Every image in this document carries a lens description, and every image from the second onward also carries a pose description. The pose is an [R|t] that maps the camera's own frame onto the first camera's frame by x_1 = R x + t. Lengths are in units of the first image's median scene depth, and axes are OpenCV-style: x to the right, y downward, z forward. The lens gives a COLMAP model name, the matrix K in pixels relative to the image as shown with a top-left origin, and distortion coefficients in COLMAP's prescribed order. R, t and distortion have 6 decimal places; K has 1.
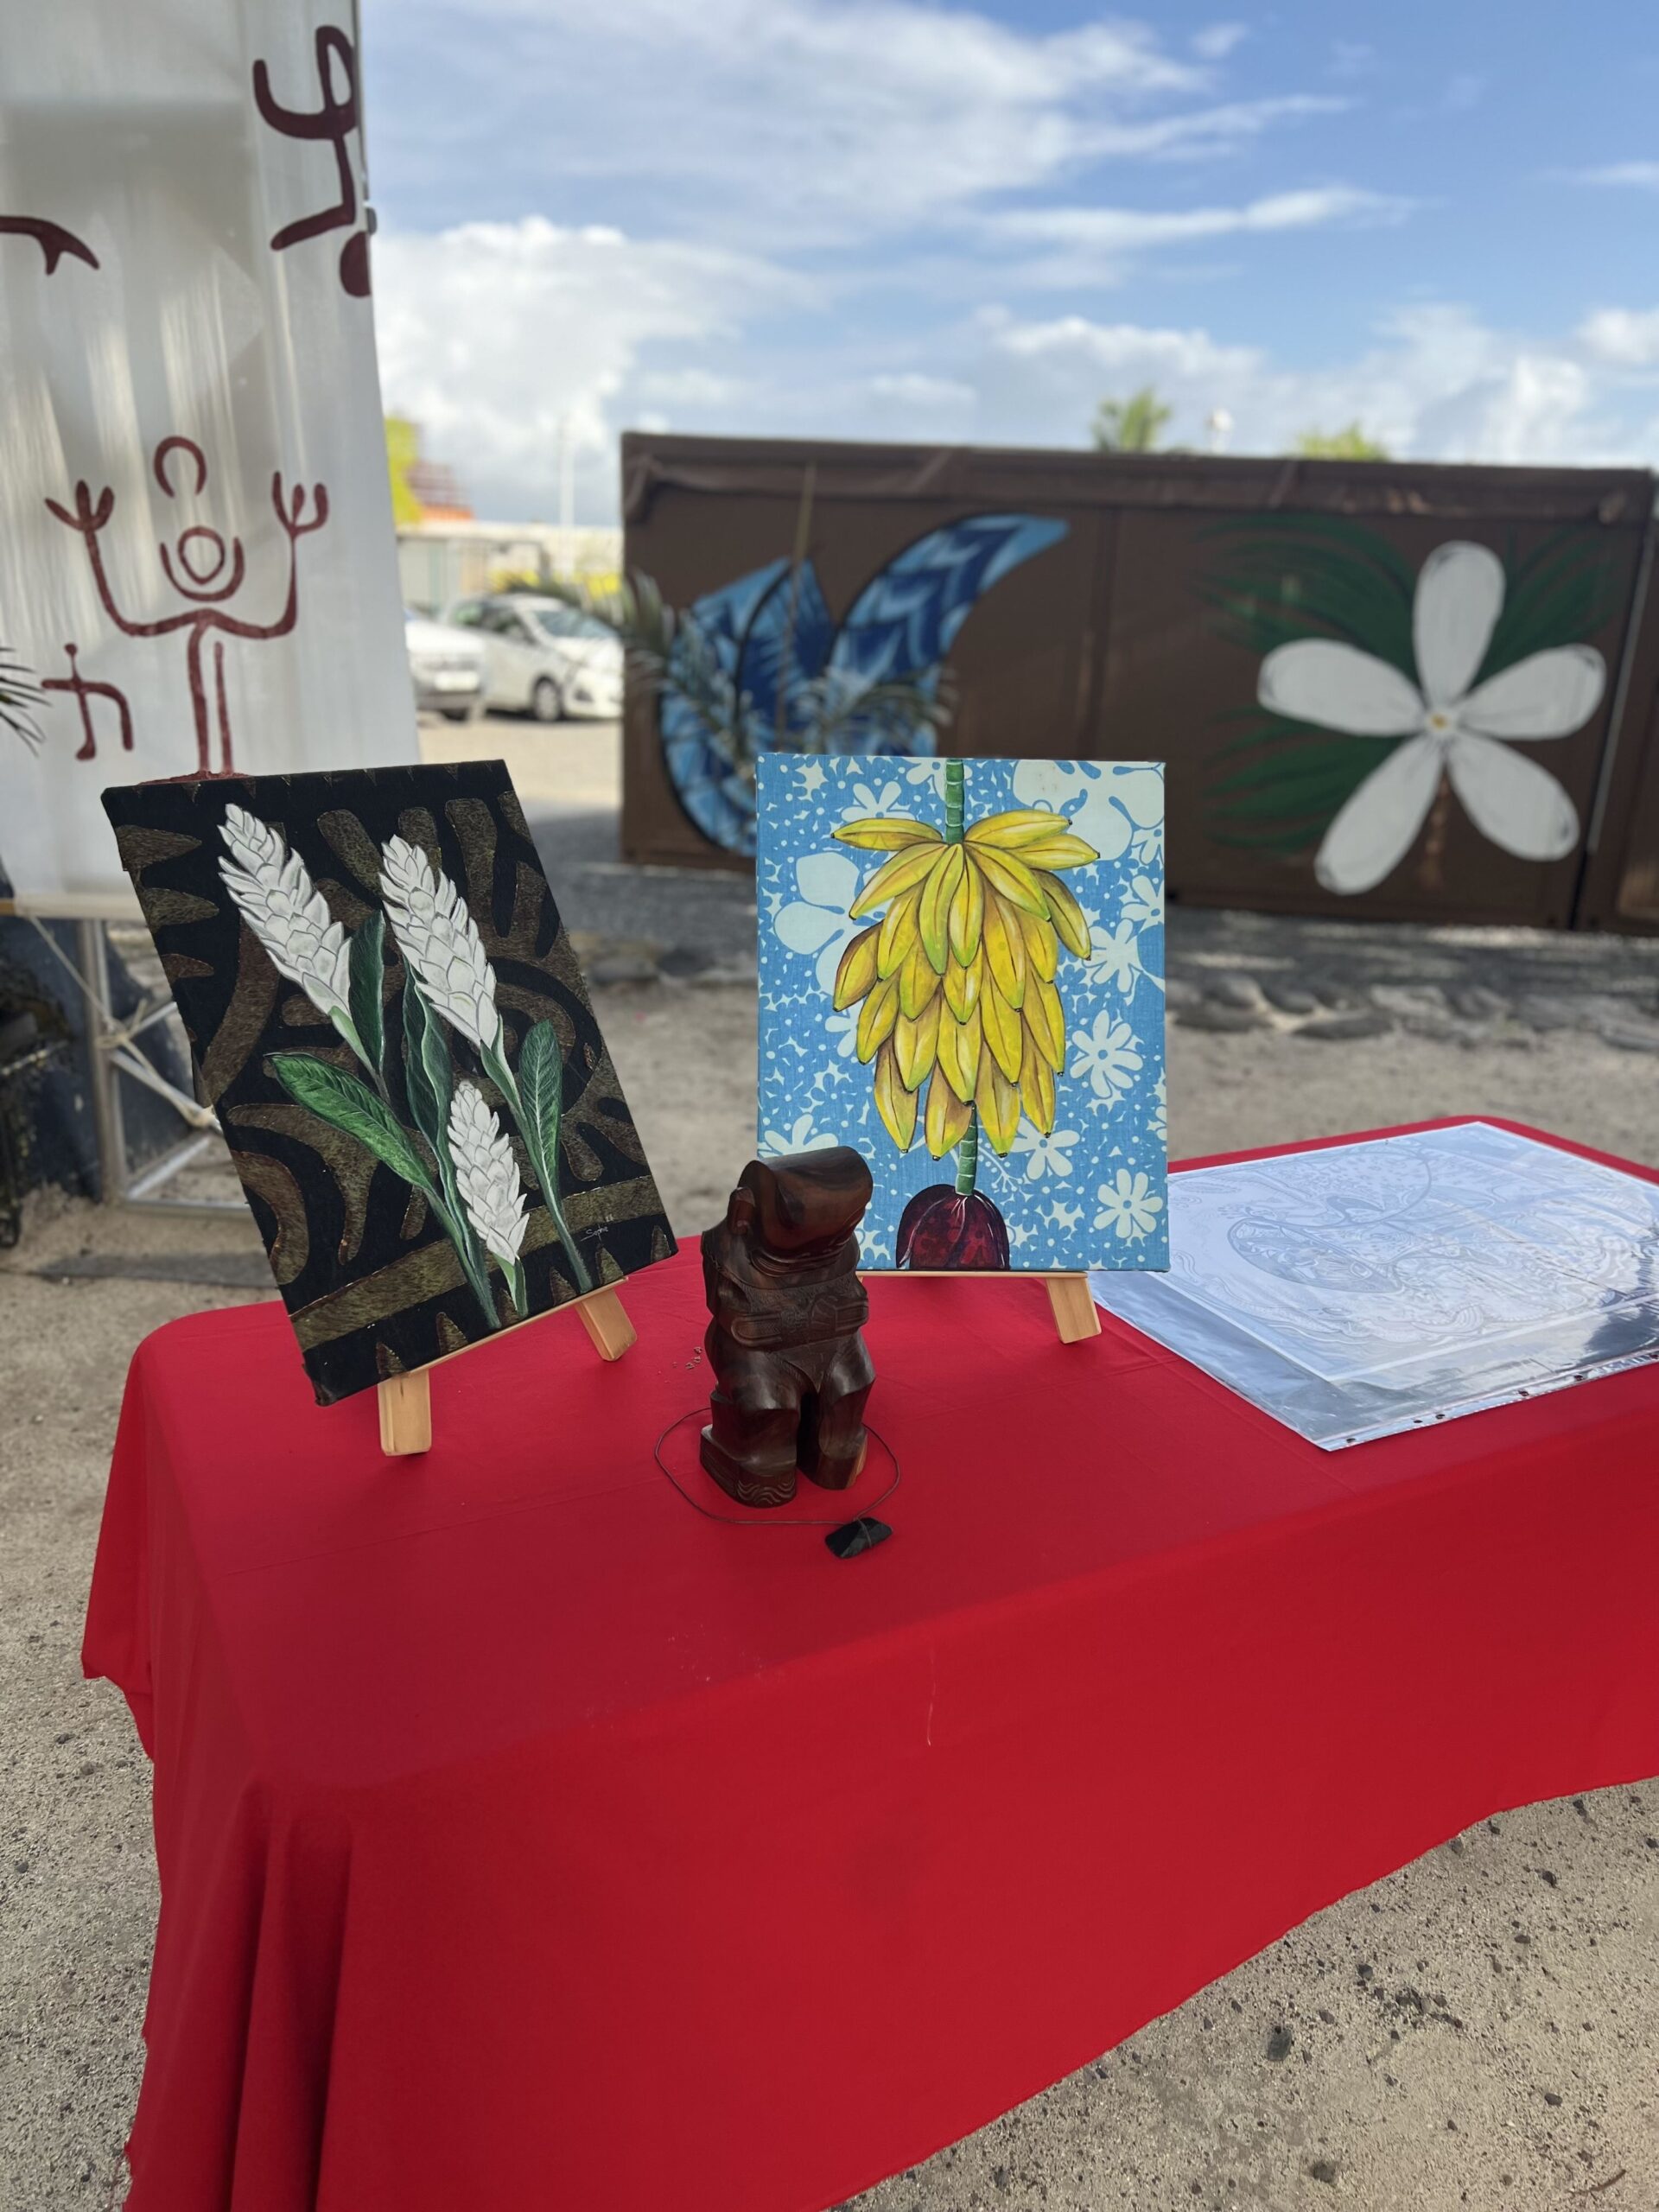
lens RADIAL K [[1653.4, 0, 821.0], [0, 1653.4, 1117.5], [0, 0, 1]] dist [0.051458, -0.009366]
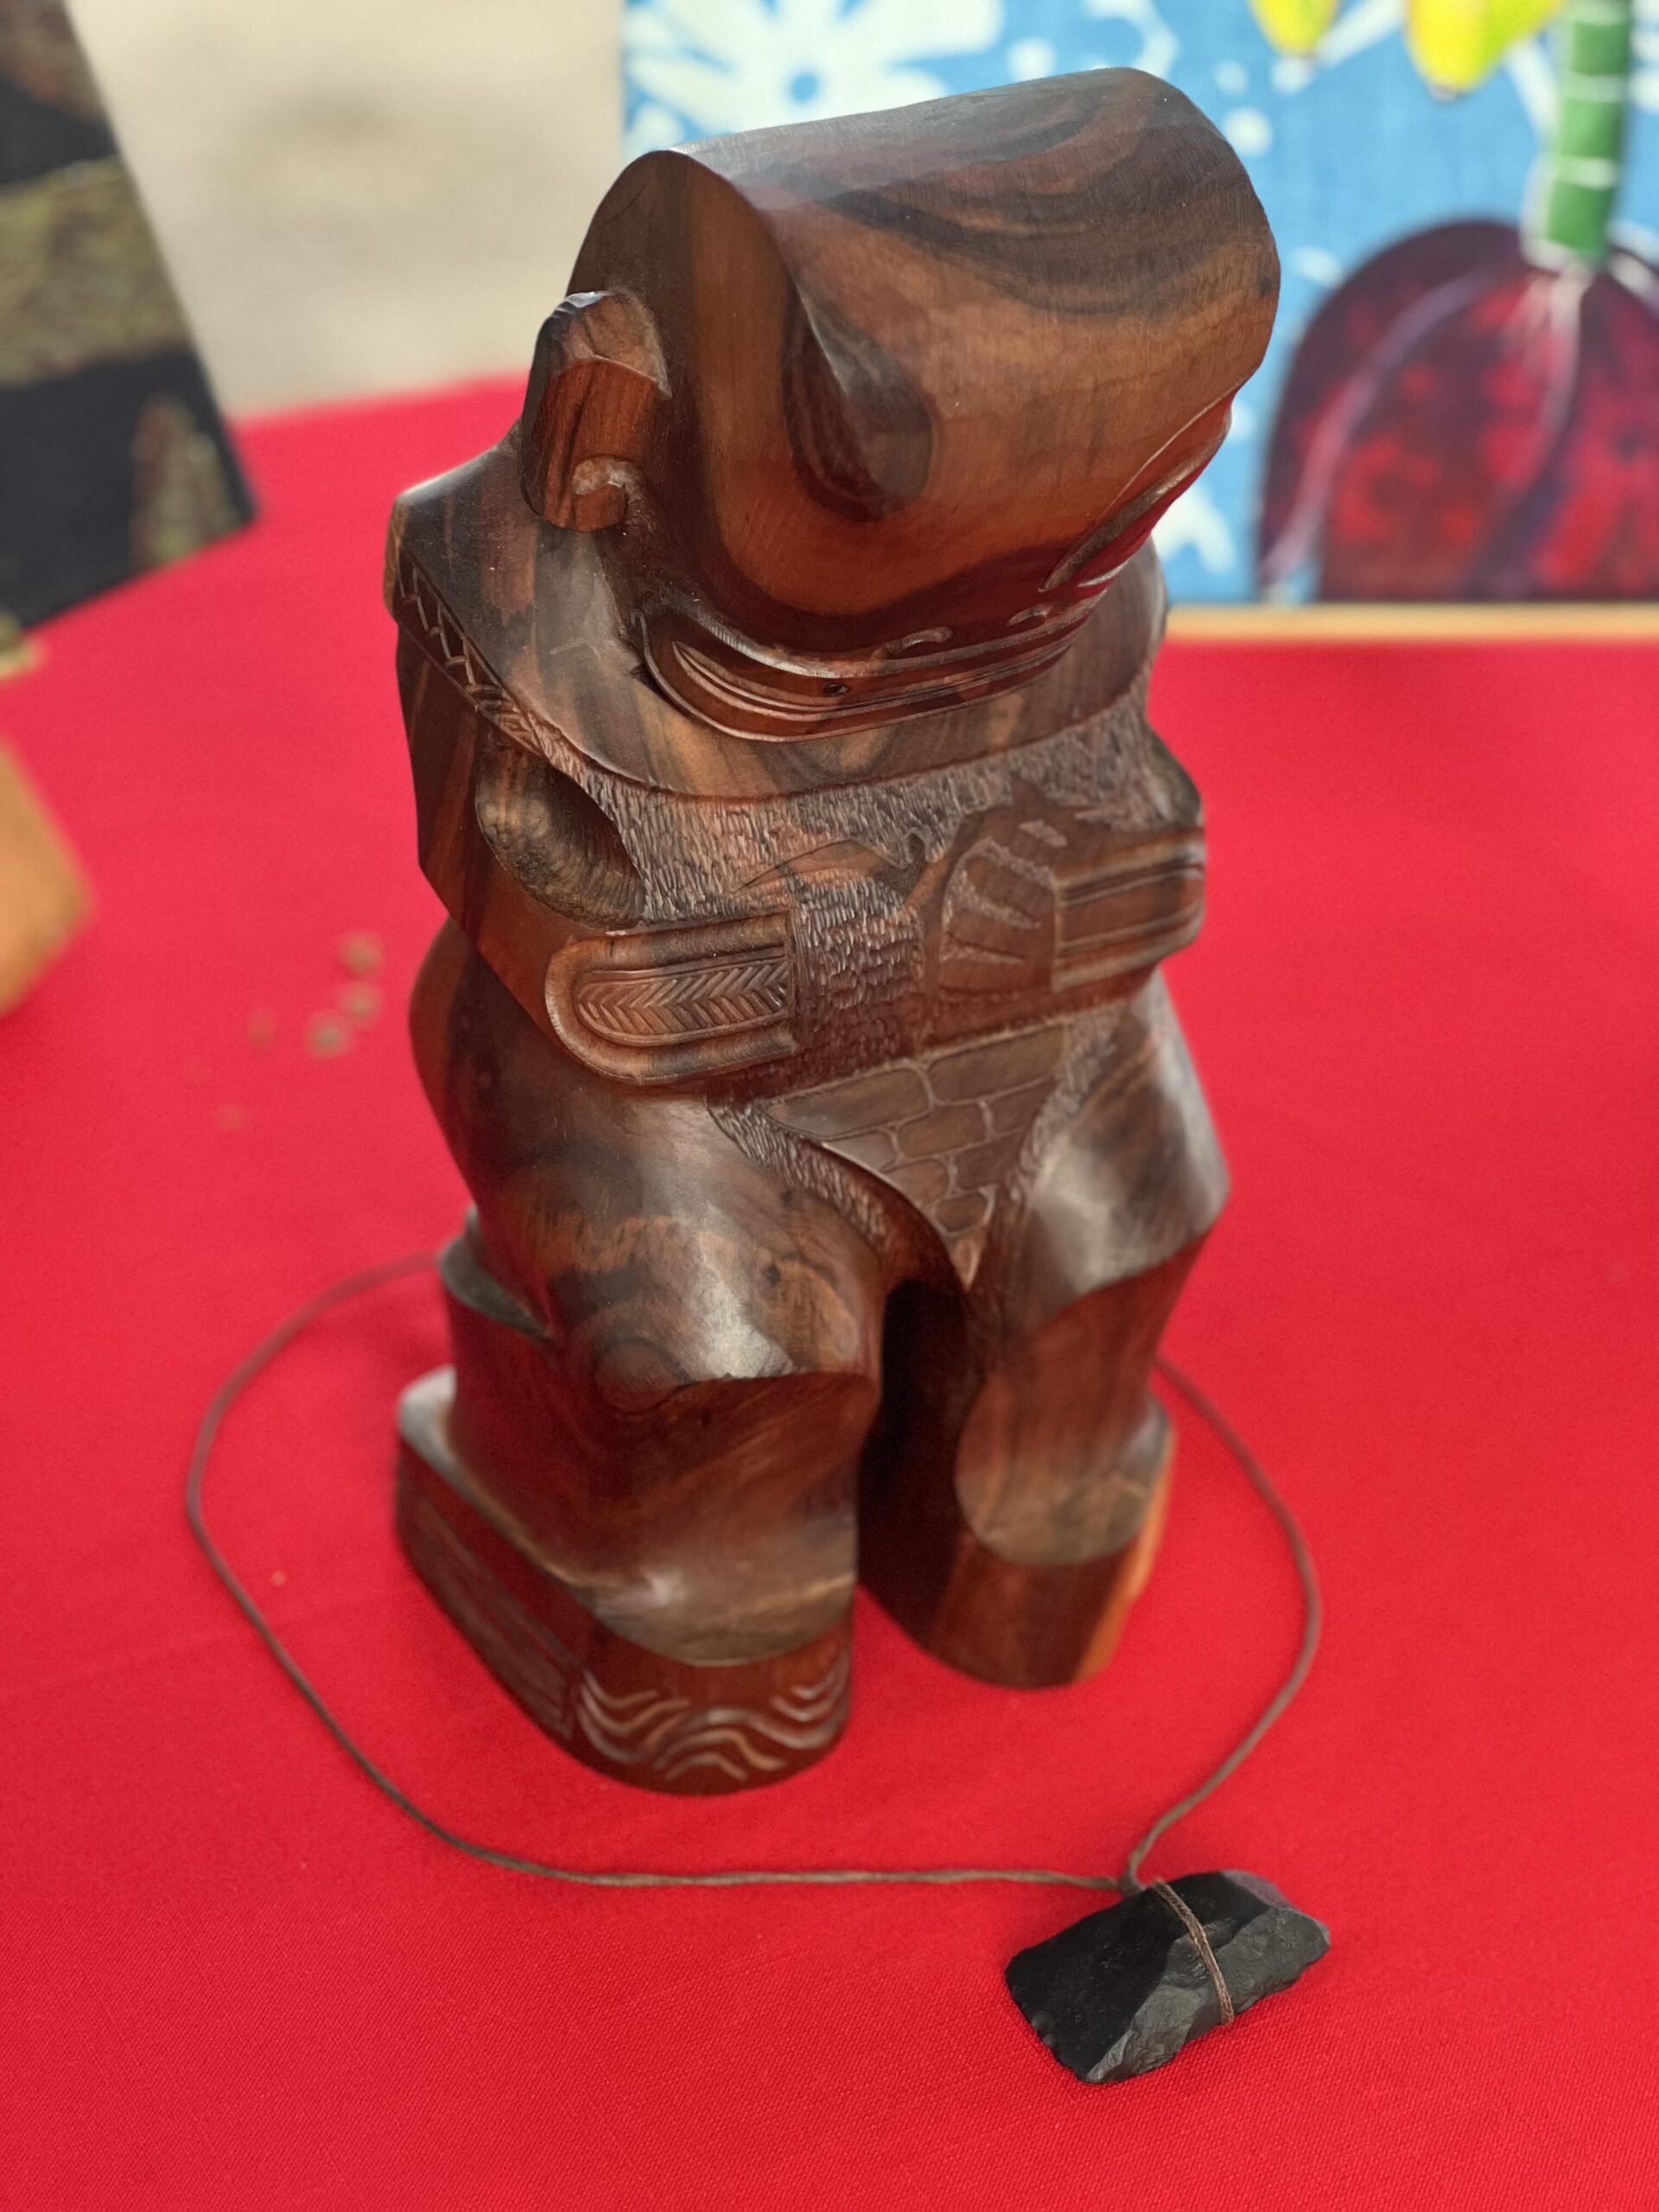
lens RADIAL K [[5042.6, 0, 836.4], [0, 5042.6, 1100.8], [0, 0, 1]] dist [0.217040, 0.000000]
pose [[0.999548, -0.004029, 0.029791, -0.036777], [-0.003198, 0.971099, 0.238655, -0.007182], [-0.029891, -0.238643, 0.970647, 0.390275]]
